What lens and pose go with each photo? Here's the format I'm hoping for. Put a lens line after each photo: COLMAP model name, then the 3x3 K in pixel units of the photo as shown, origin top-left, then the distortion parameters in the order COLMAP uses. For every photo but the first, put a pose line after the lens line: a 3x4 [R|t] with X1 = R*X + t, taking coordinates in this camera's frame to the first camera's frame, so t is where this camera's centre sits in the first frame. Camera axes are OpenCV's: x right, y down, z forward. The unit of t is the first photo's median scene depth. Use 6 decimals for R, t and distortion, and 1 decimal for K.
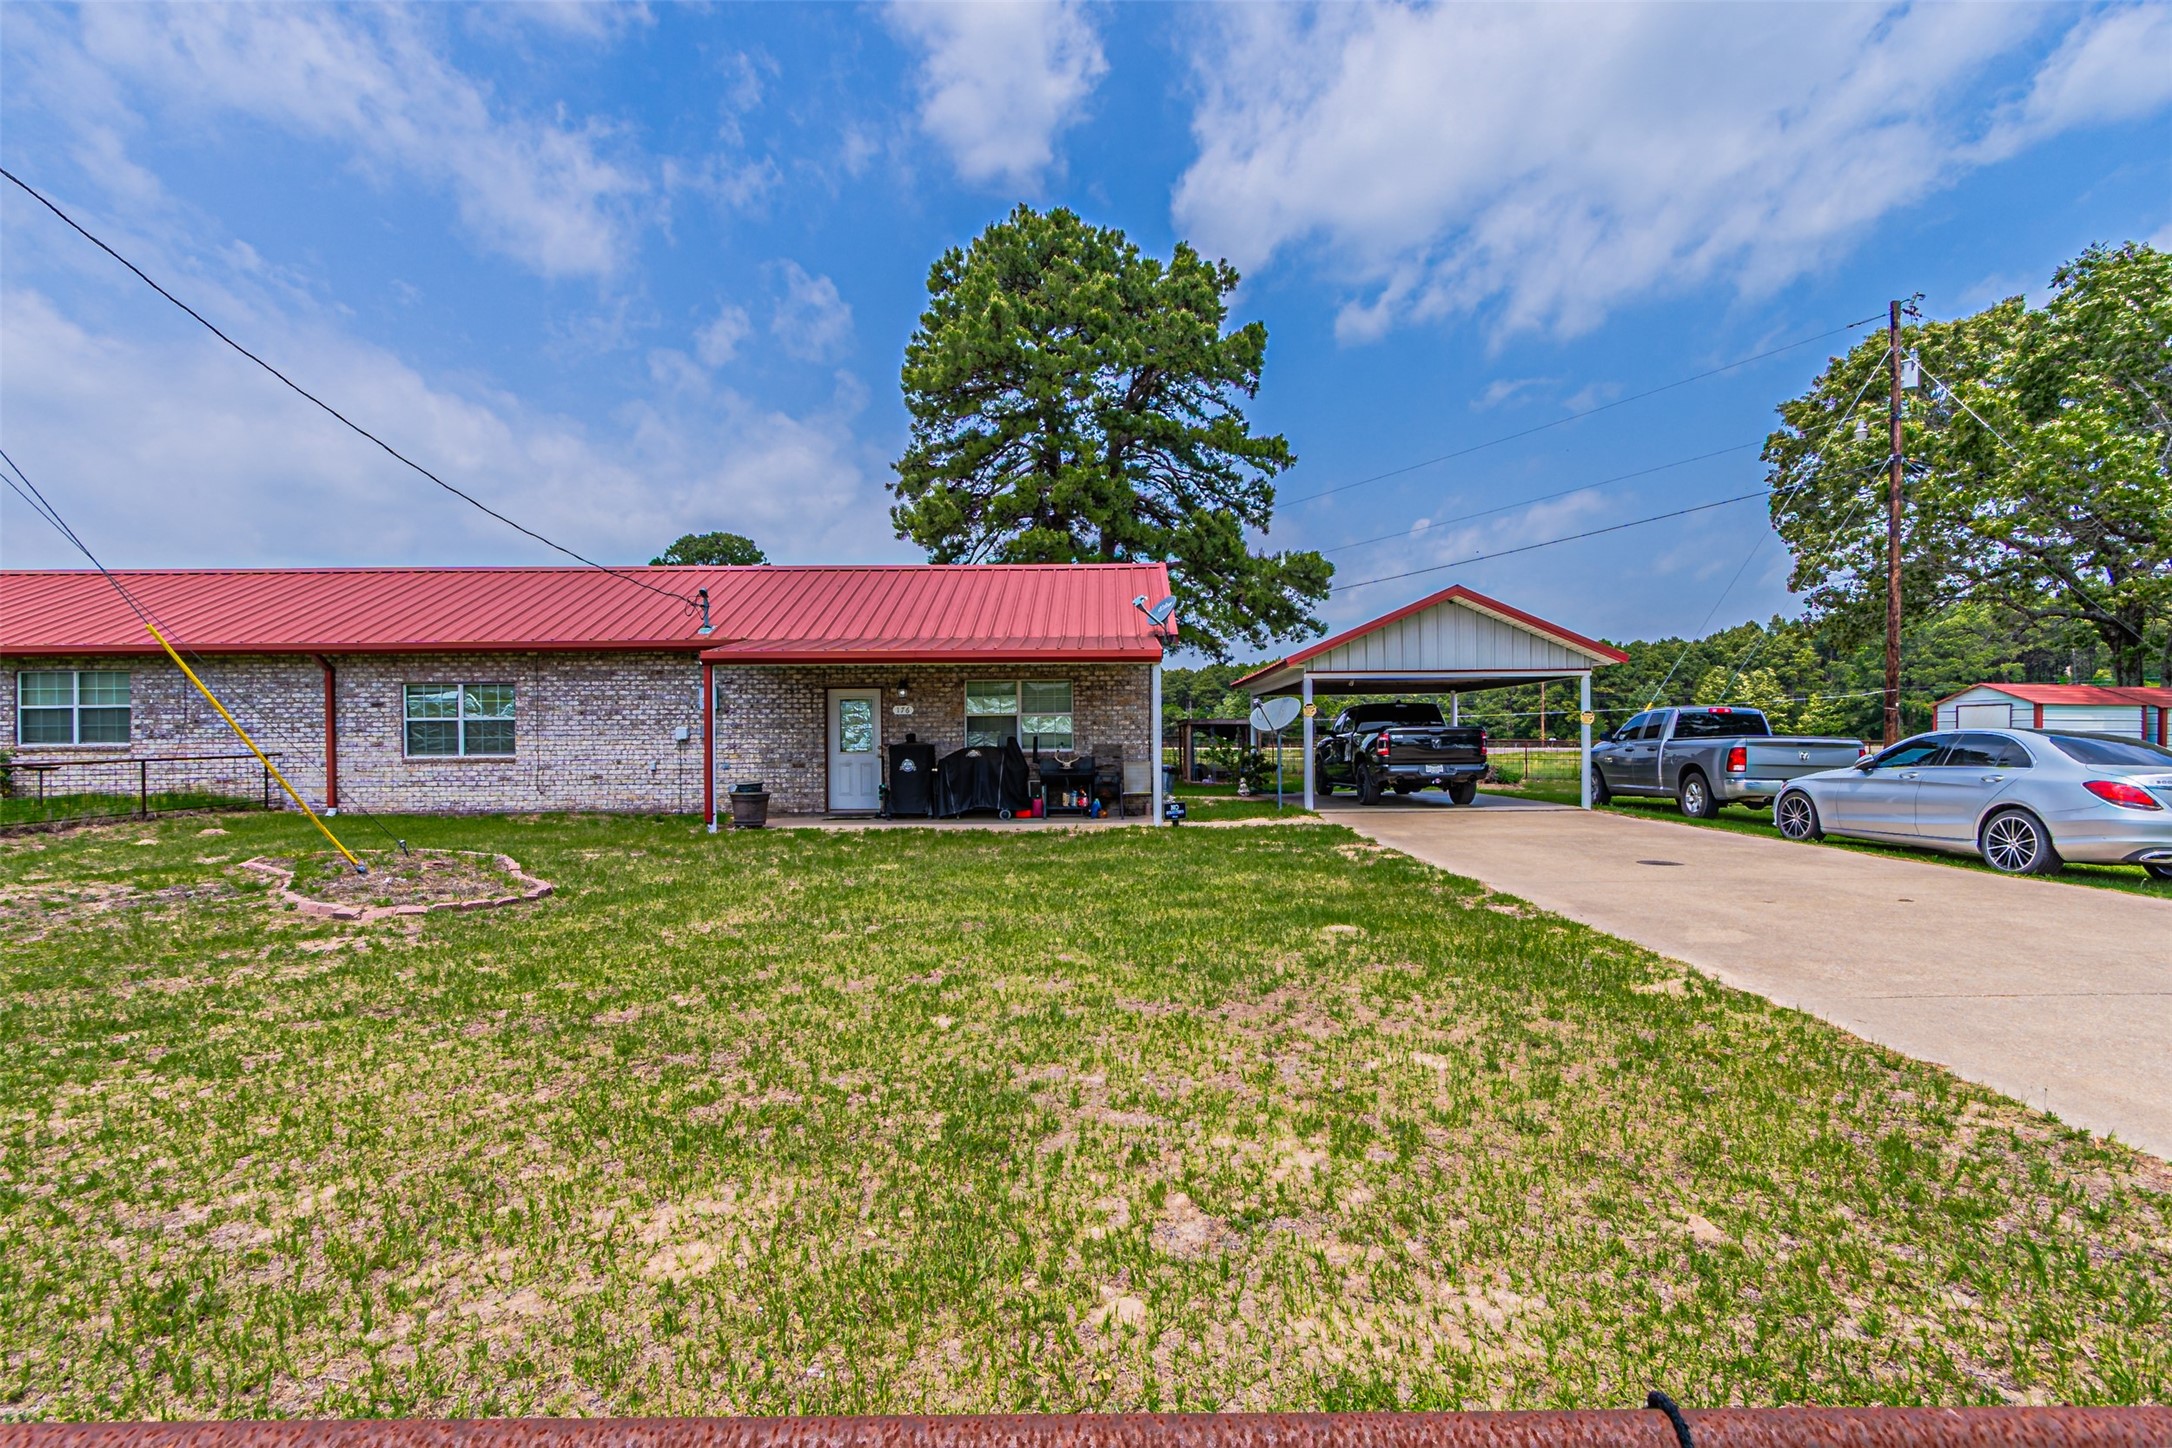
lens RADIAL K [[956.6, 0, 1092.3], [0, 956.6, 725.6], [0, 0, 1]] dist [0.017074, -0.004669]
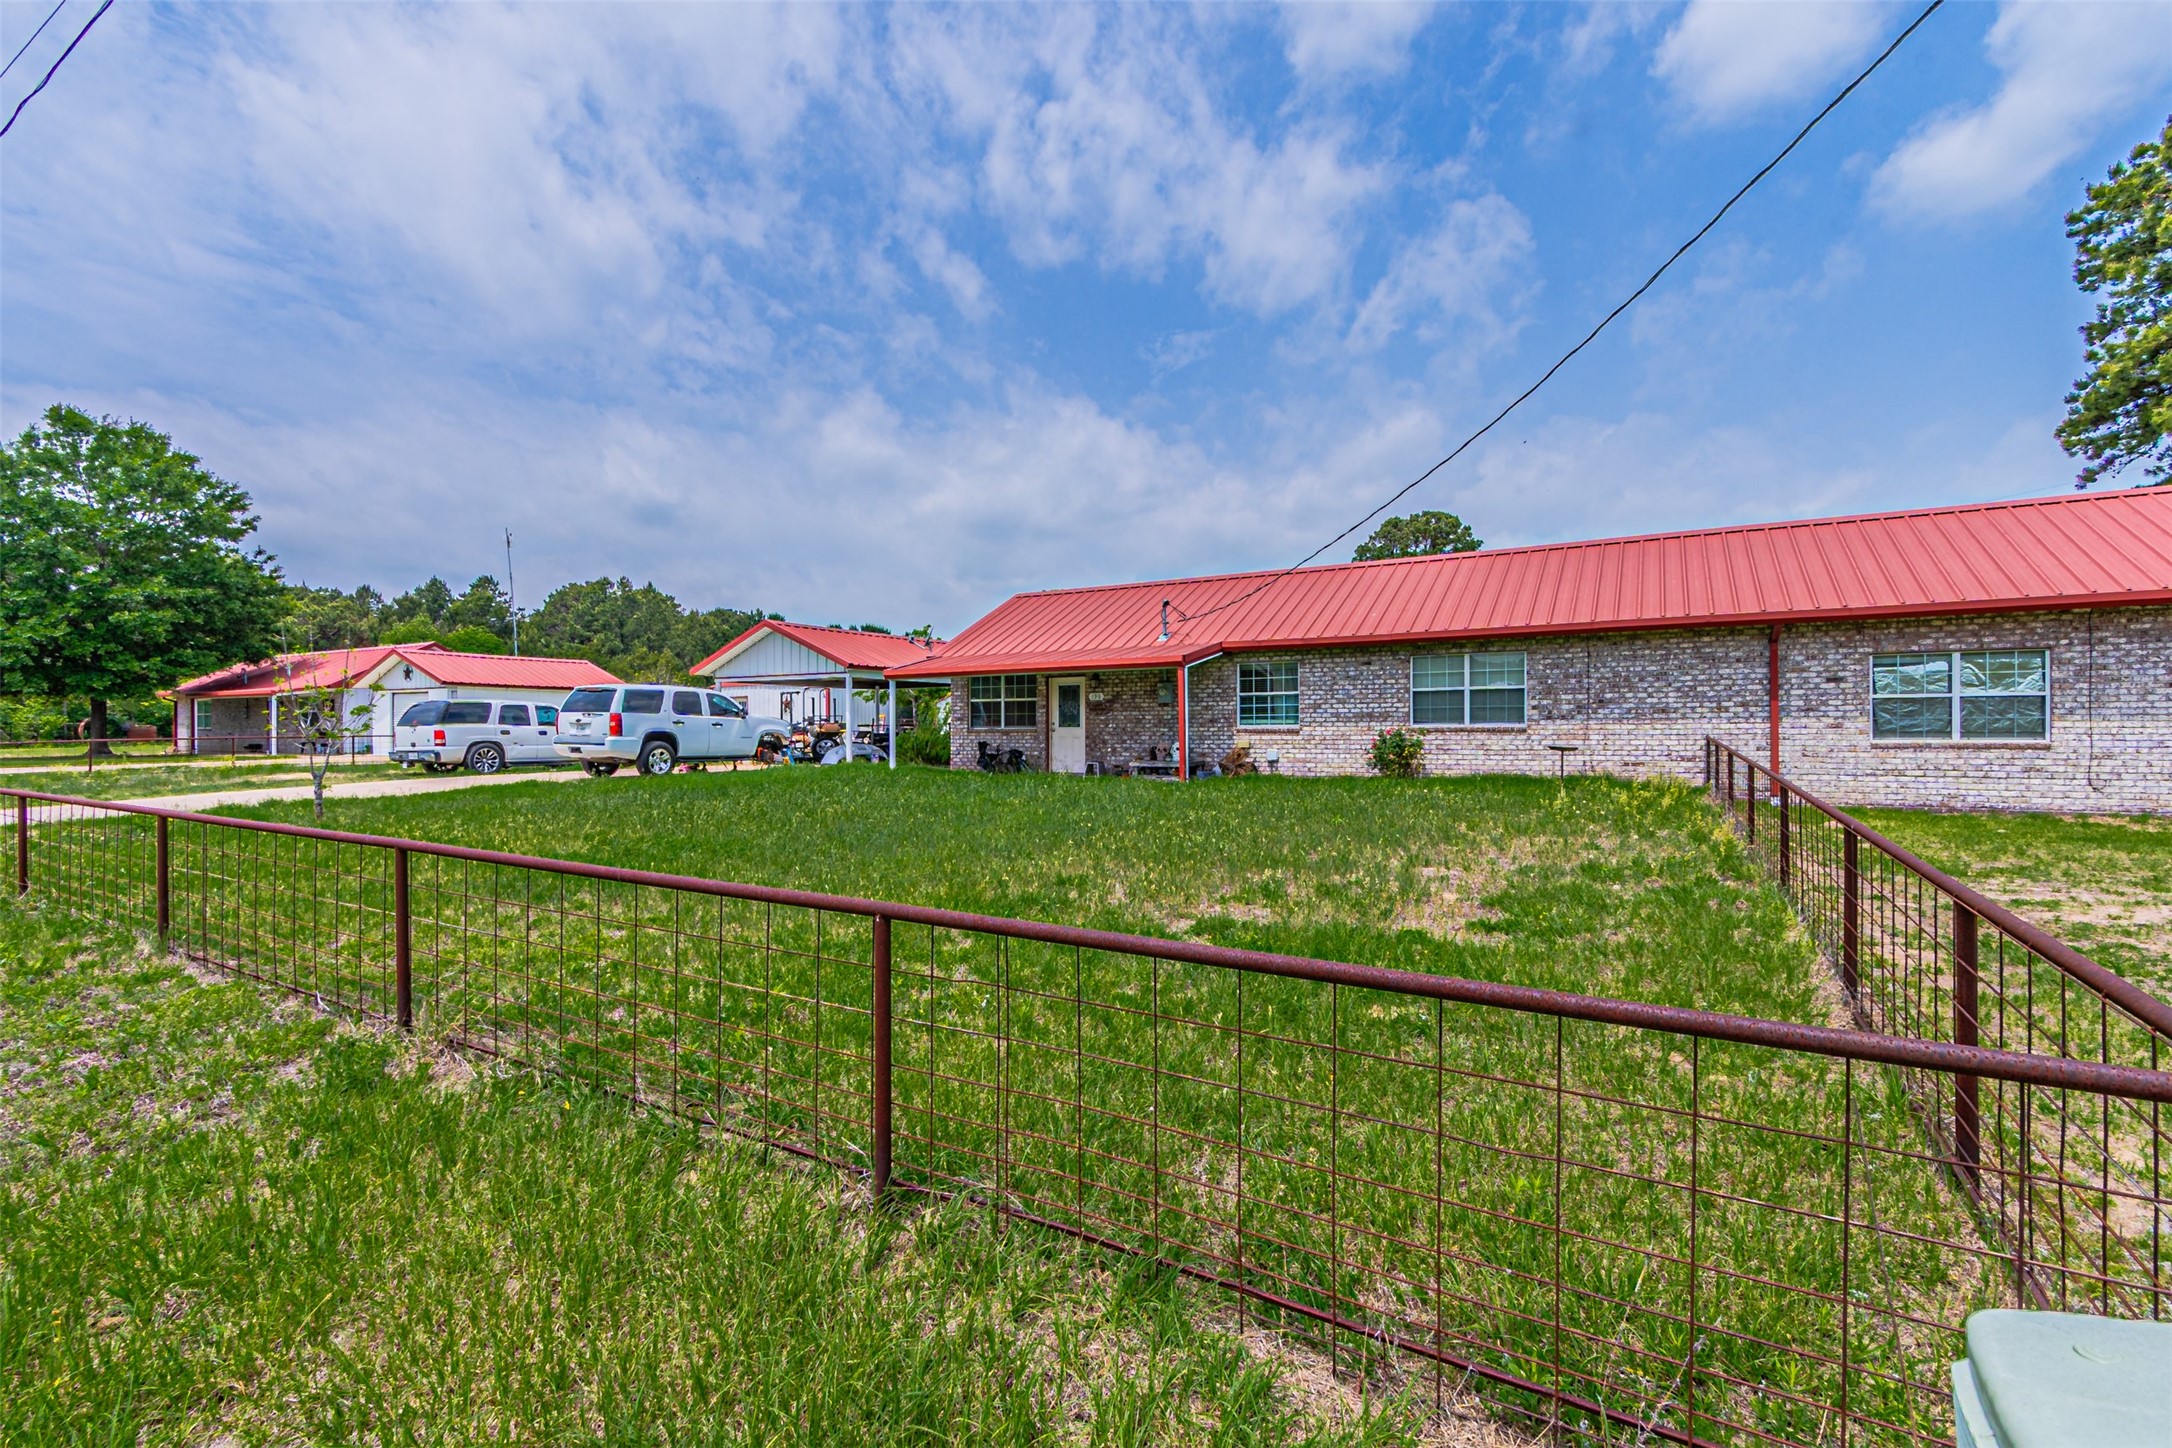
lens RADIAL K [[944.6, 0, 1082.7], [0, 944.6, 717.3], [0, 0, 1]] dist [-0.001152, -0.000584]
pose [[0.862317, -0.002184, -0.506364, -0.892797], [0.006441, 0.999957, 0.006657, 0.002002], [0.506328, -0.009002, 0.862294, -0.070584]]
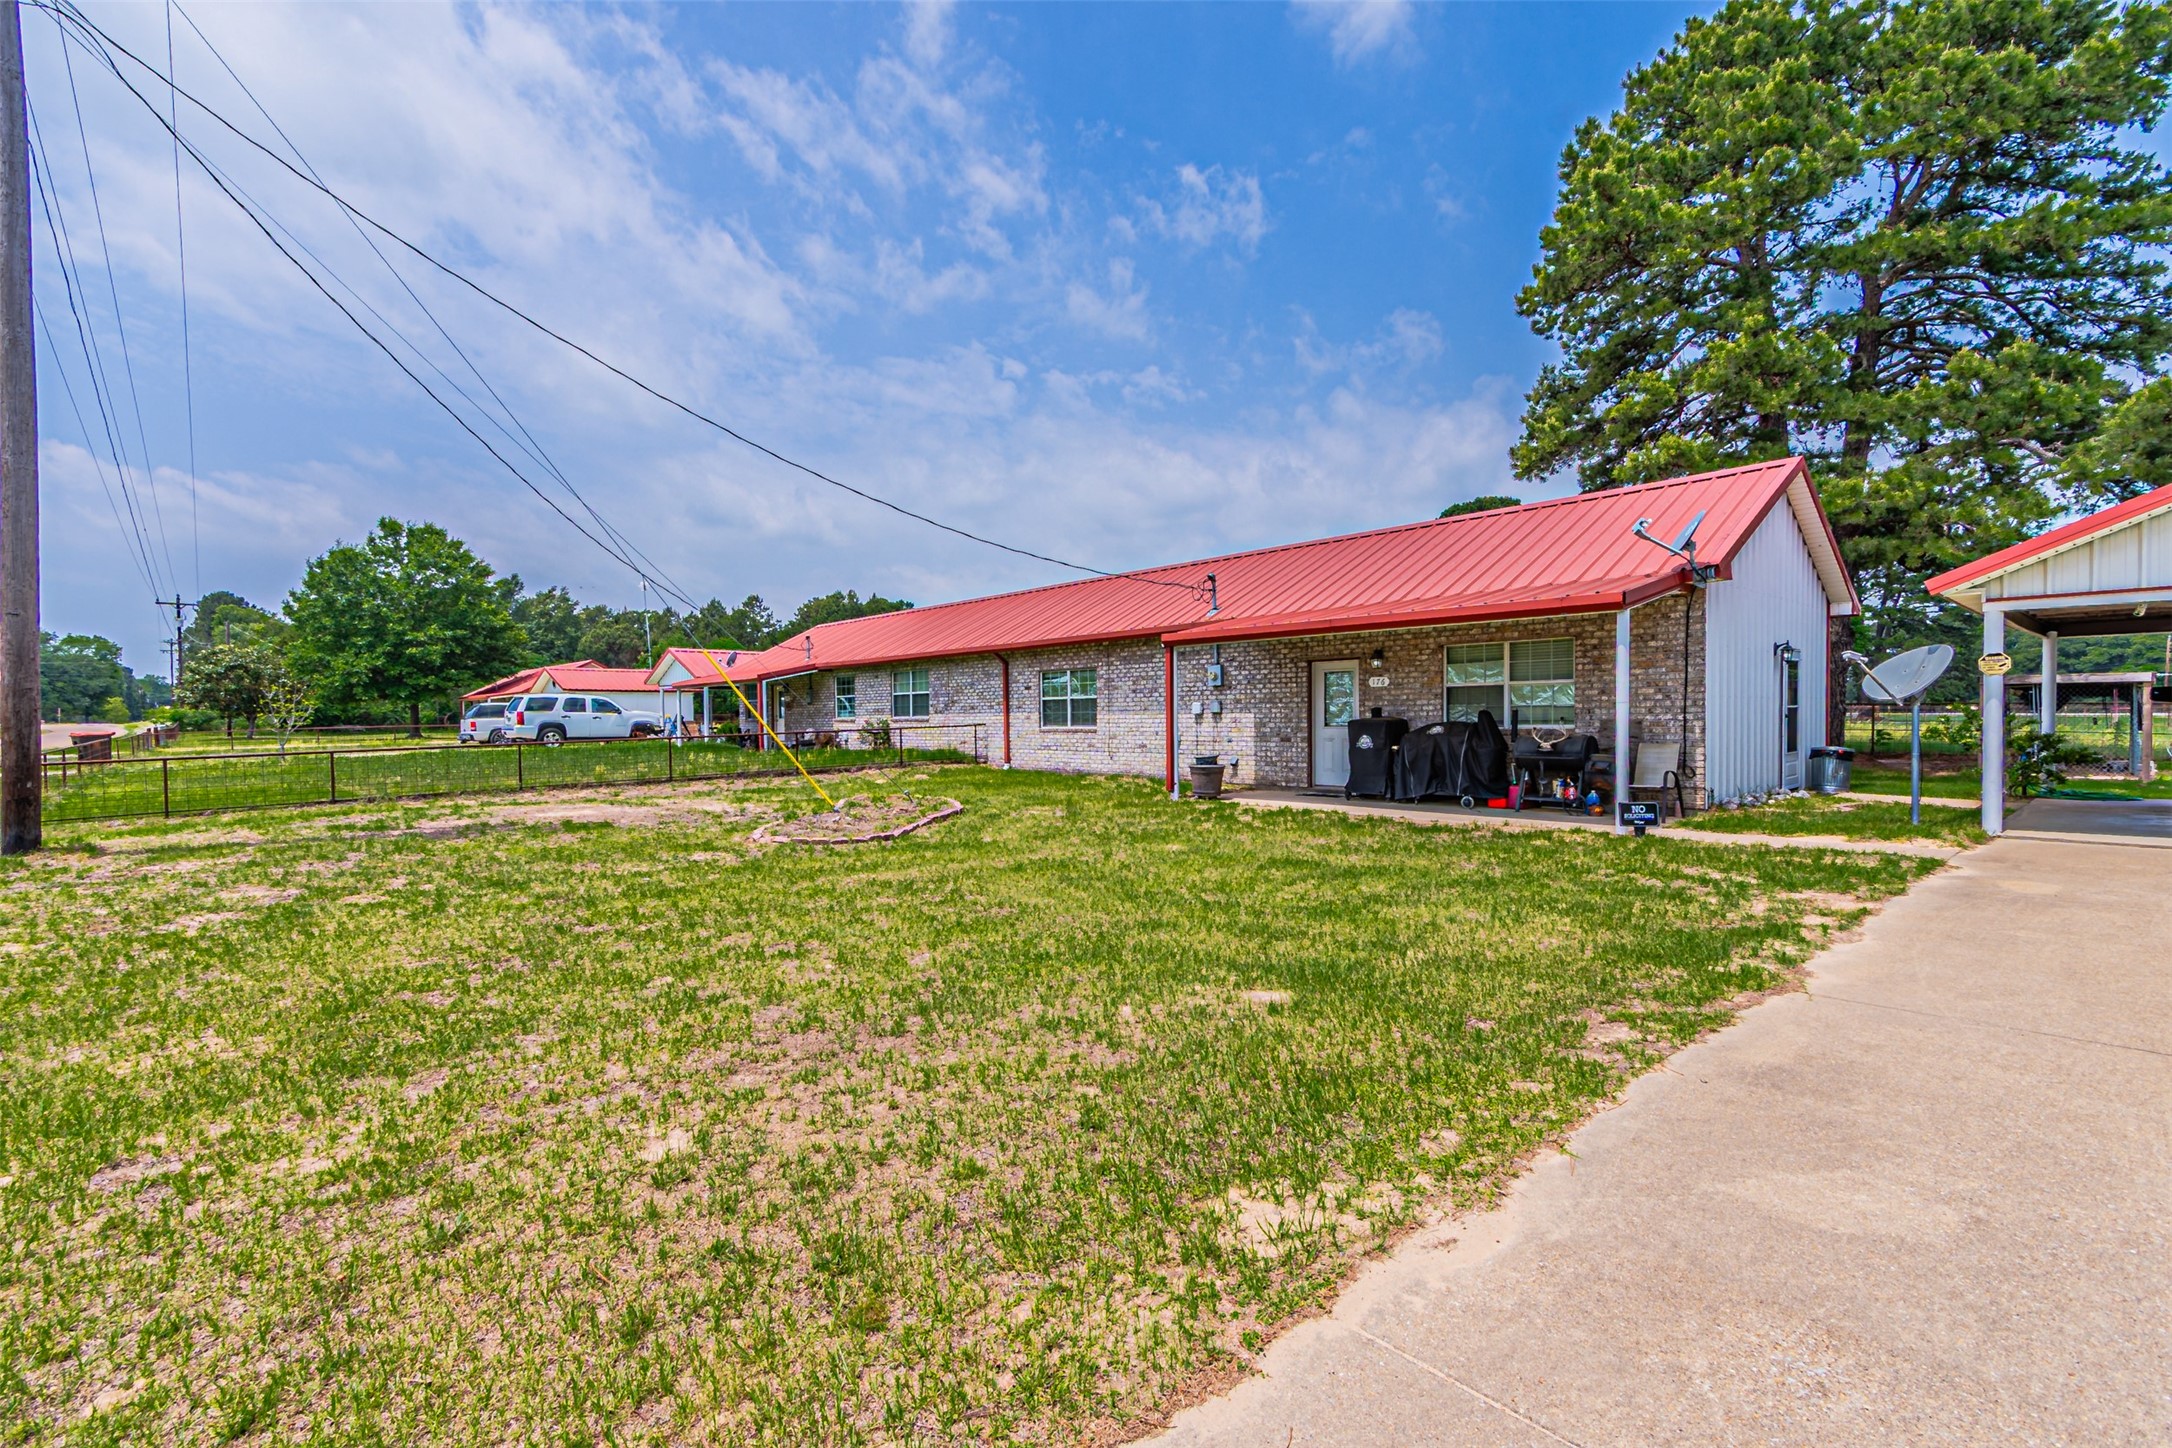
lens RADIAL K [[939.5, 0, 1090.8], [0, 939.5, 737.9], [0, 0, 1]] dist [0.001238, 0.000127]
pose [[0.670445, 0.018390, -0.741732, 0.287388], [0.016776, 0.999061, 0.039934, -0.003175], [0.741770, -0.039217, 0.669507, 0.187632]]
